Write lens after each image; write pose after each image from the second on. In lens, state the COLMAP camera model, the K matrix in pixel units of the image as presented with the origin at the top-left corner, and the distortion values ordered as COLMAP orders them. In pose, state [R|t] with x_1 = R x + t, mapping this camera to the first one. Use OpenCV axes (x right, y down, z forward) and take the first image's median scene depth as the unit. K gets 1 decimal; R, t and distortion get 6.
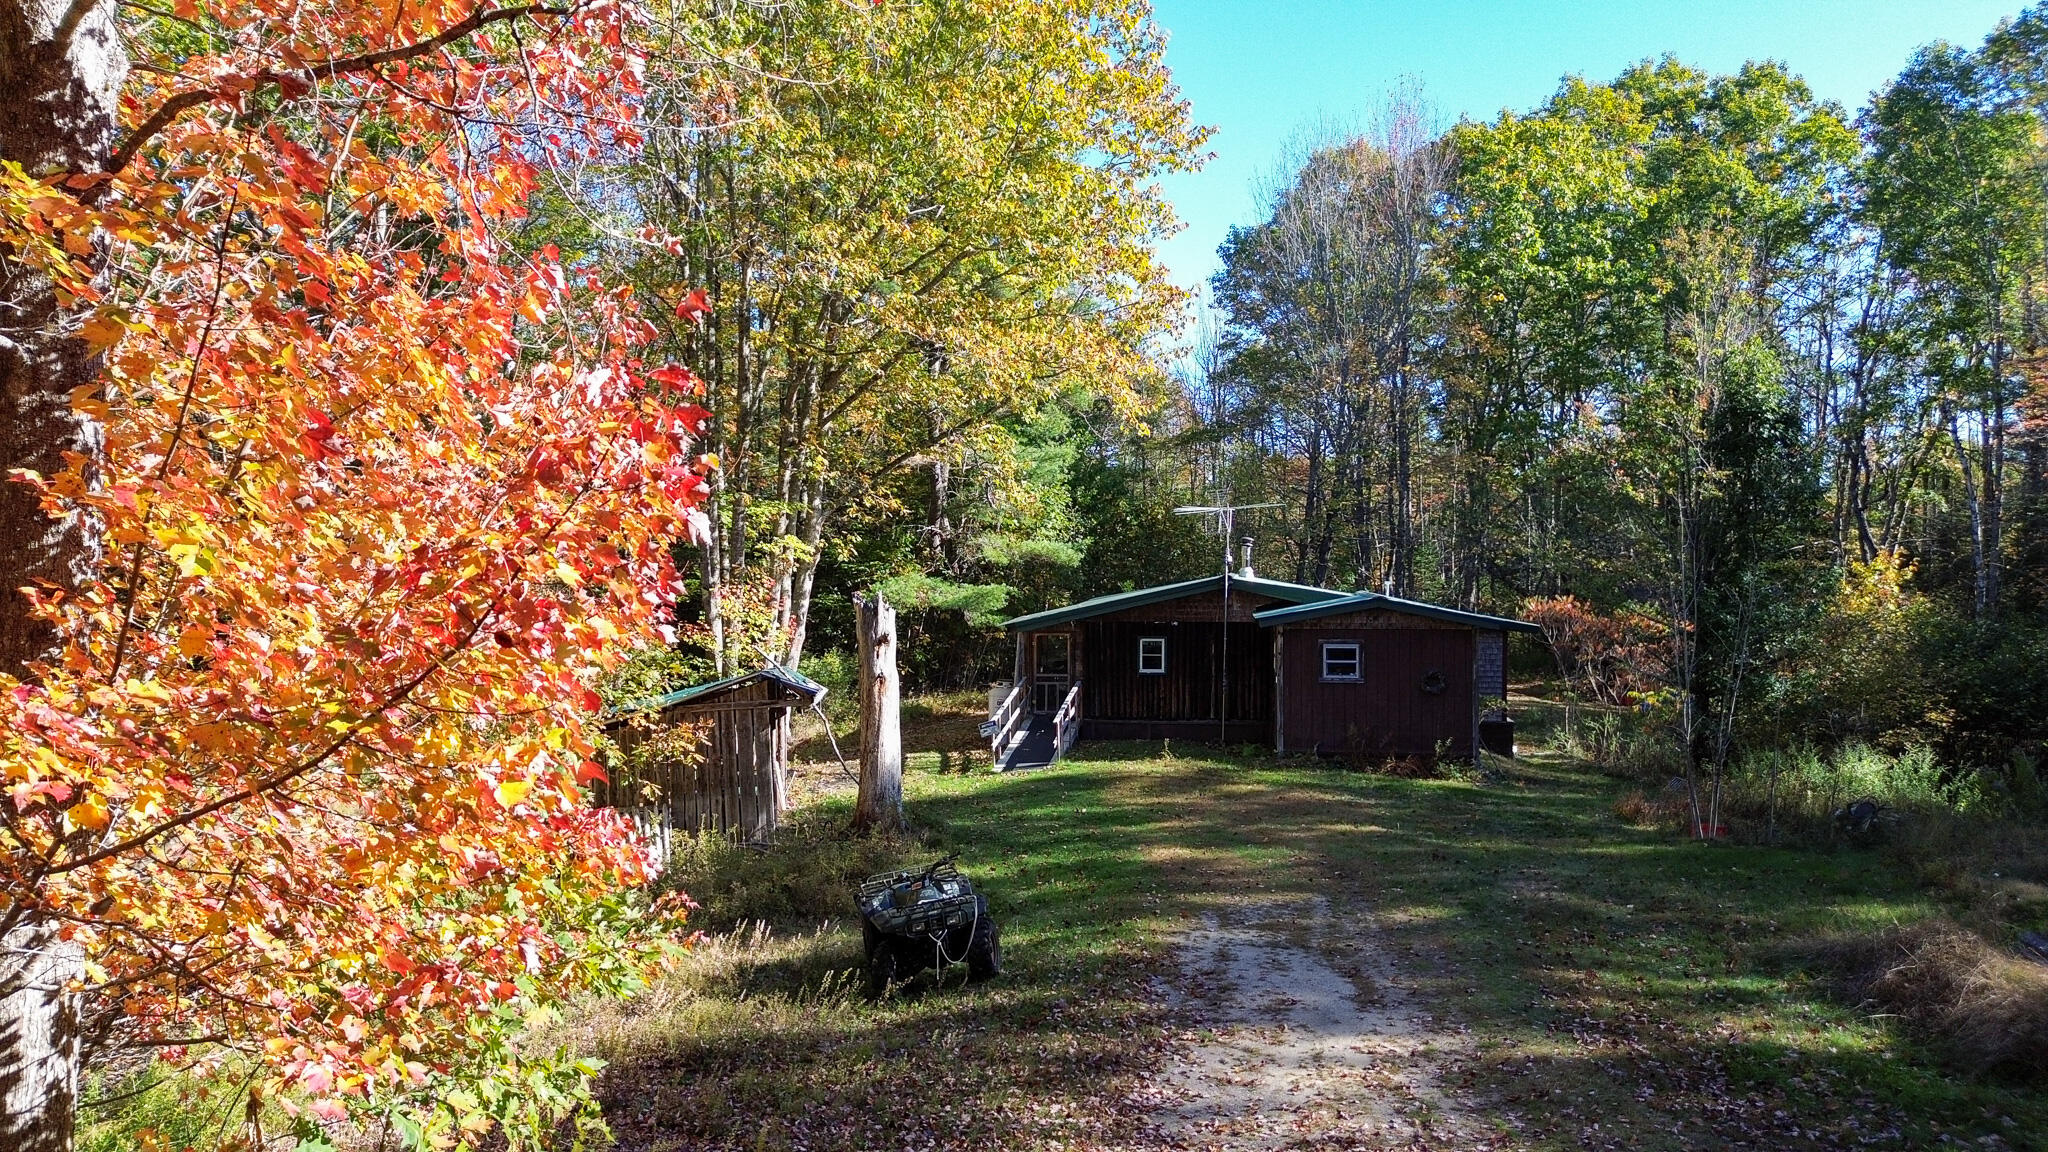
lens RADIAL K [[1457.6, 0, 1024.0], [0, 1457.6, 576.0], [0, 0, 1]] dist [0.024540, -0.002343]
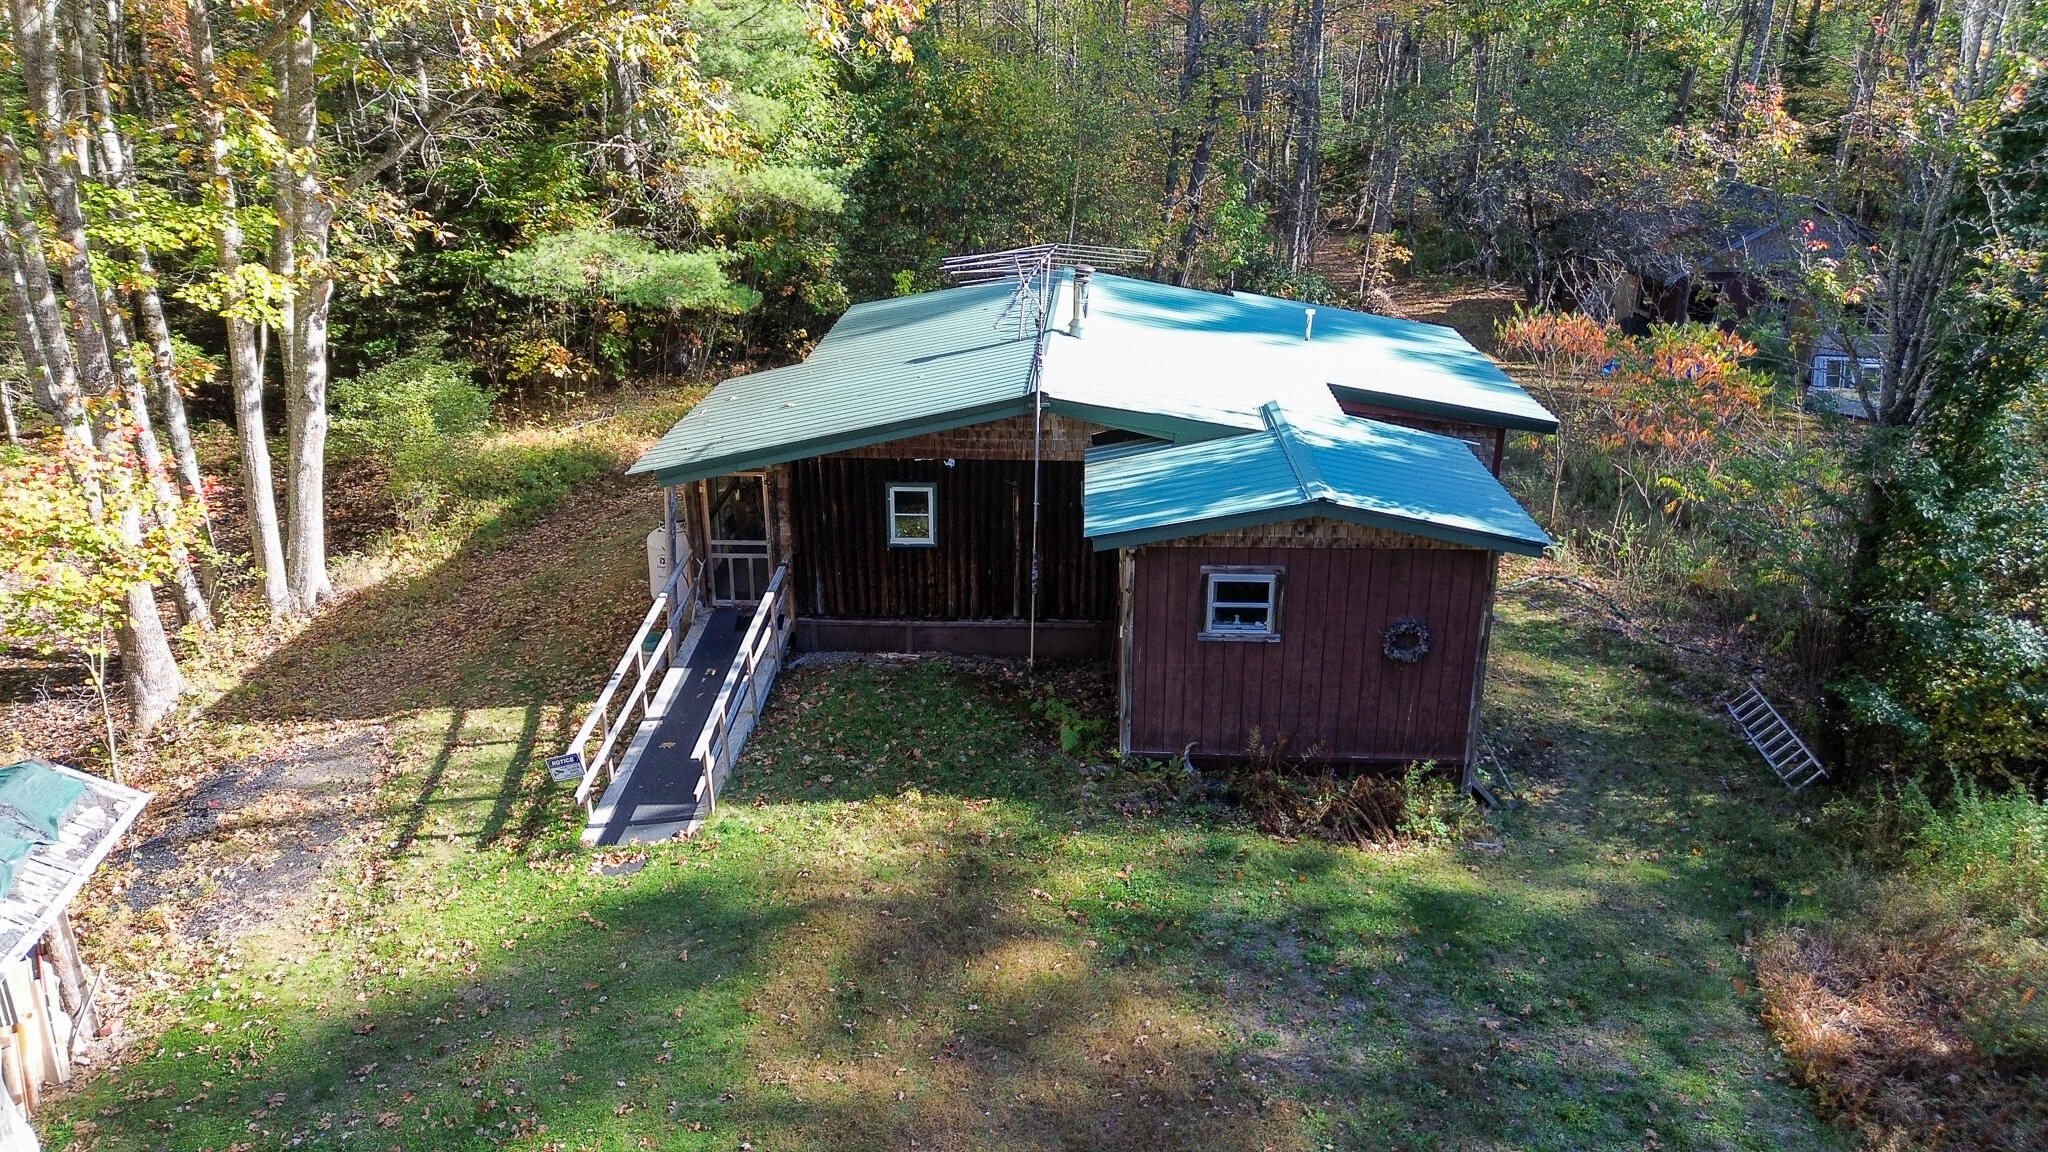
lens RADIAL K [[1457.6, 0, 1024.0], [0, 1457.6, 576.0], [0, 0, 1]] dist [0.024540, -0.002343]
pose [[0.996248, -0.031782, 0.080502, 0.086703], [0.000156, 0.930794, 0.365545, -0.132867], [-0.086548, -0.364160, 0.927306, 0.467654]]
